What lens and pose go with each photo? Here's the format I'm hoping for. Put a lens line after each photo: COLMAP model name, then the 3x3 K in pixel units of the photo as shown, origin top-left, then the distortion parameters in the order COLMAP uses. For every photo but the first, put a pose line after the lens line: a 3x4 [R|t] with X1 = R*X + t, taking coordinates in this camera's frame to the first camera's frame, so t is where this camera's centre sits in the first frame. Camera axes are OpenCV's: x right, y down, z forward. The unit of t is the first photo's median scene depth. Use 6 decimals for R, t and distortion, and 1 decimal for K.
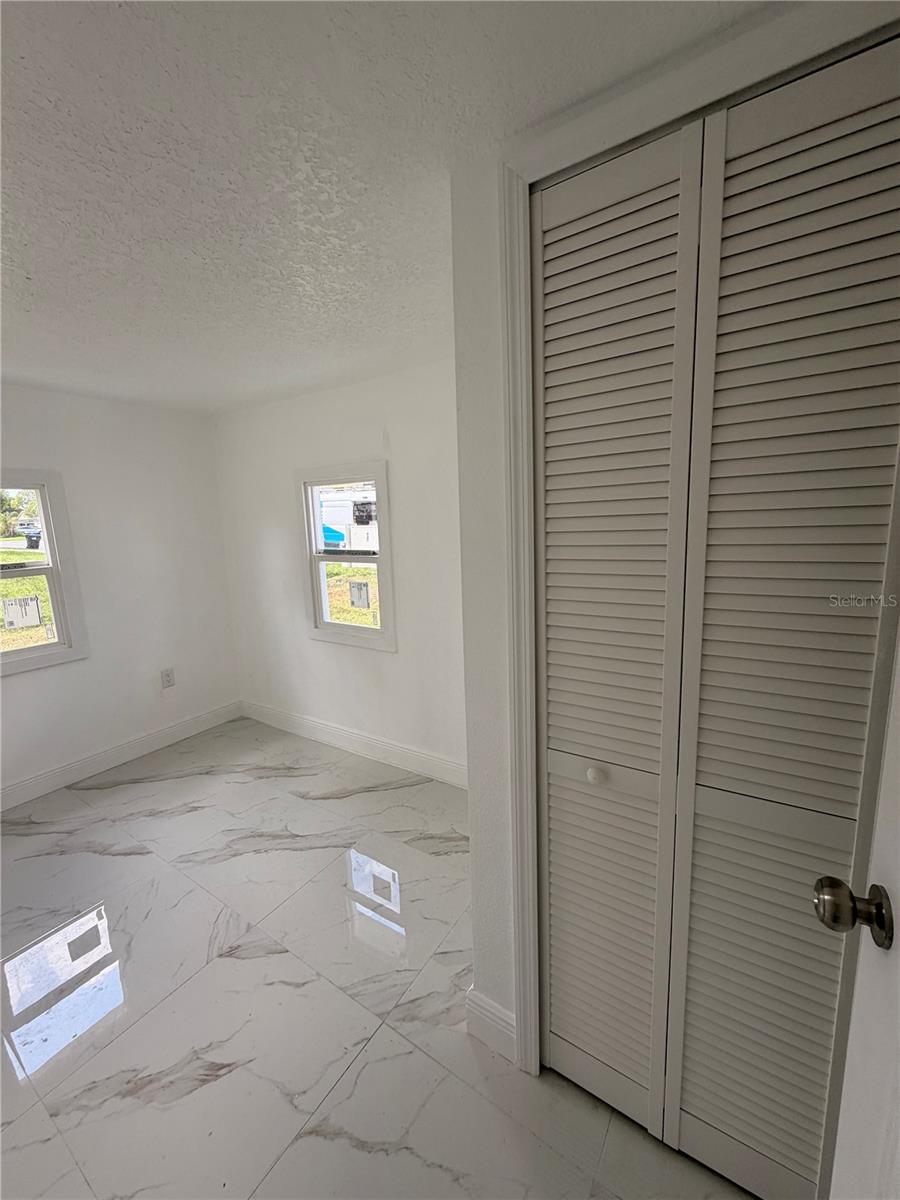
lens RADIAL K [[485.5, 0, 447.0], [0, 485.5, 600.8], [0, 0, 1]] dist [0.001935, 0.000223]
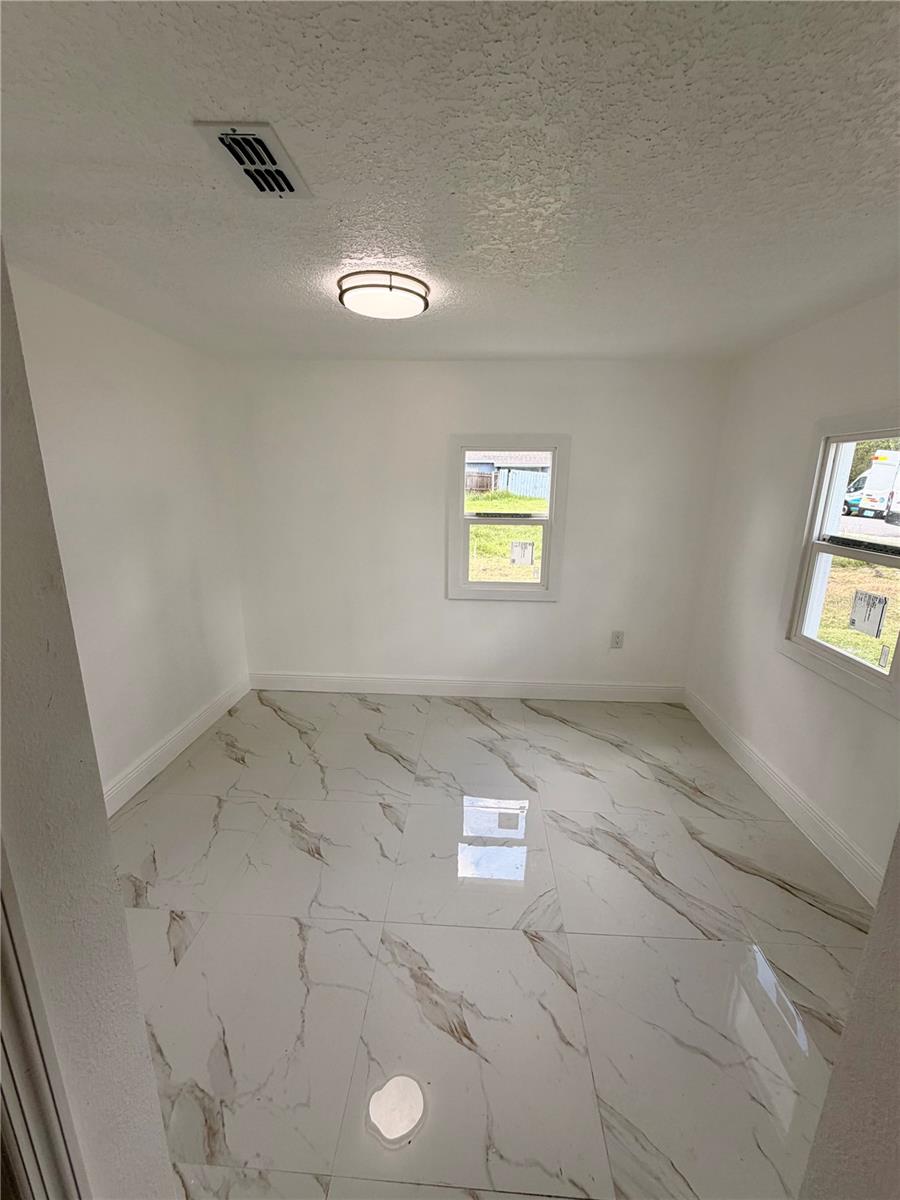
lens RADIAL K [[477.9, 0, 451.2], [0, 477.9, 598.1], [0, 0, 1]] dist [0.001070, -0.000299]
pose [[0.508696, 0.245145, -0.825307, 0.062120], [-0.173919, 0.968102, 0.180362, -0.053112], [0.843196, 0.051787, 0.535105, 0.200132]]
